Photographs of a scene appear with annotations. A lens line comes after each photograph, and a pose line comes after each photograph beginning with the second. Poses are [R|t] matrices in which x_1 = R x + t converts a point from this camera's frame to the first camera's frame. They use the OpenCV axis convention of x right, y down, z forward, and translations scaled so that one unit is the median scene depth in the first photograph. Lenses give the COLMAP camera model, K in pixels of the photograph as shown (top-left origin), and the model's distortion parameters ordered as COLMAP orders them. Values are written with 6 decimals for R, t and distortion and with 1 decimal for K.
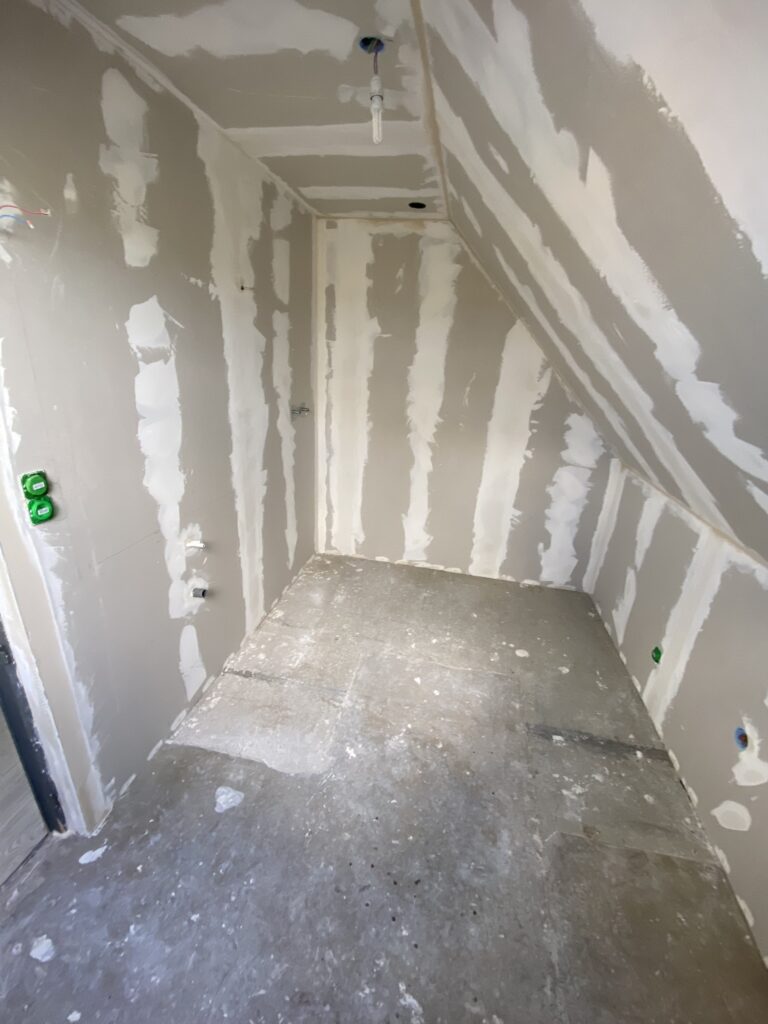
lens RADIAL K [[430.8, 0, 384.0], [0, 430.8, 512.0], [0, 0, 1]] dist [0.000369, -0.014400]
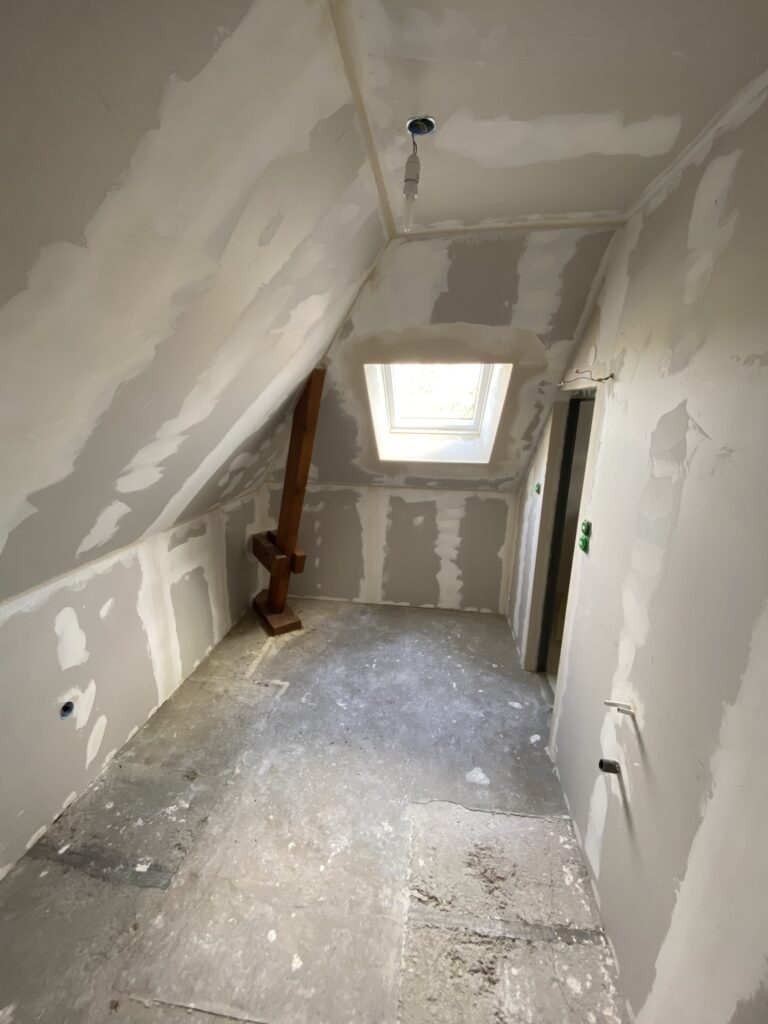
lens RADIAL K [[430.8, 0, 384.0], [0, 430.8, 512.0], [0, 0, 1]] dist [0.000369, -0.014400]
pose [[-0.995158, -0.054022, -0.082112, 0.055968], [-0.090515, 0.829335, 0.551372, -0.655419], [0.038312, 0.556134, -0.830209, 1.612802]]
